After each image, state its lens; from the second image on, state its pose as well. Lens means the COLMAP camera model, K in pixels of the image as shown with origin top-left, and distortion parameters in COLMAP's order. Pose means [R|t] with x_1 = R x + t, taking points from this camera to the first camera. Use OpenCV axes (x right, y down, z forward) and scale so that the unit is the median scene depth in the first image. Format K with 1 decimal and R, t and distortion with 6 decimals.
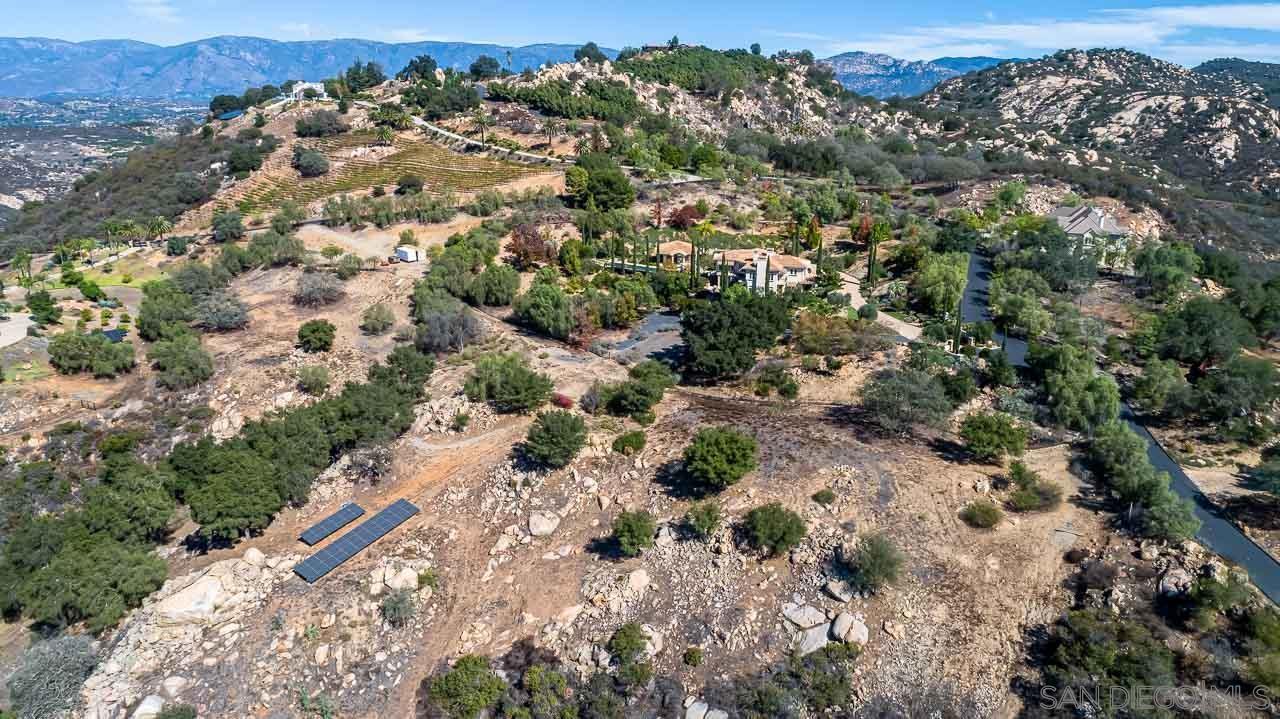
lens RADIAL K [[907.9, 0, 639.9], [0, 907.9, 362.8], [0, 0, 1]] dist [-0.014607, -0.000839]
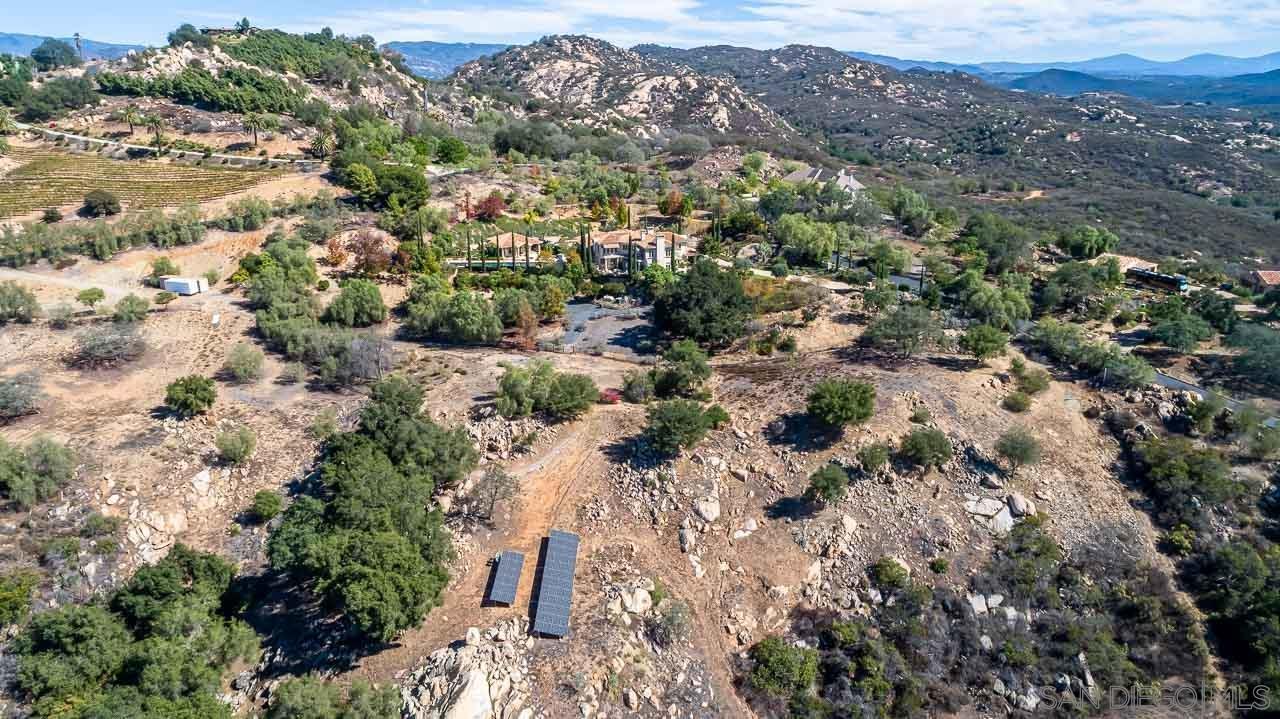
lens RADIAL K [[907.9, 0, 639.9], [0, 907.9, 356.7], [0, 0, 1]] dist [-0.014607, -0.000839]
pose [[0.812665, -0.181268, 0.553820, -0.349747], [0.175334, 0.982409, 0.064266, -0.034552], [-0.555727, 0.044877, 0.830153, 0.094879]]
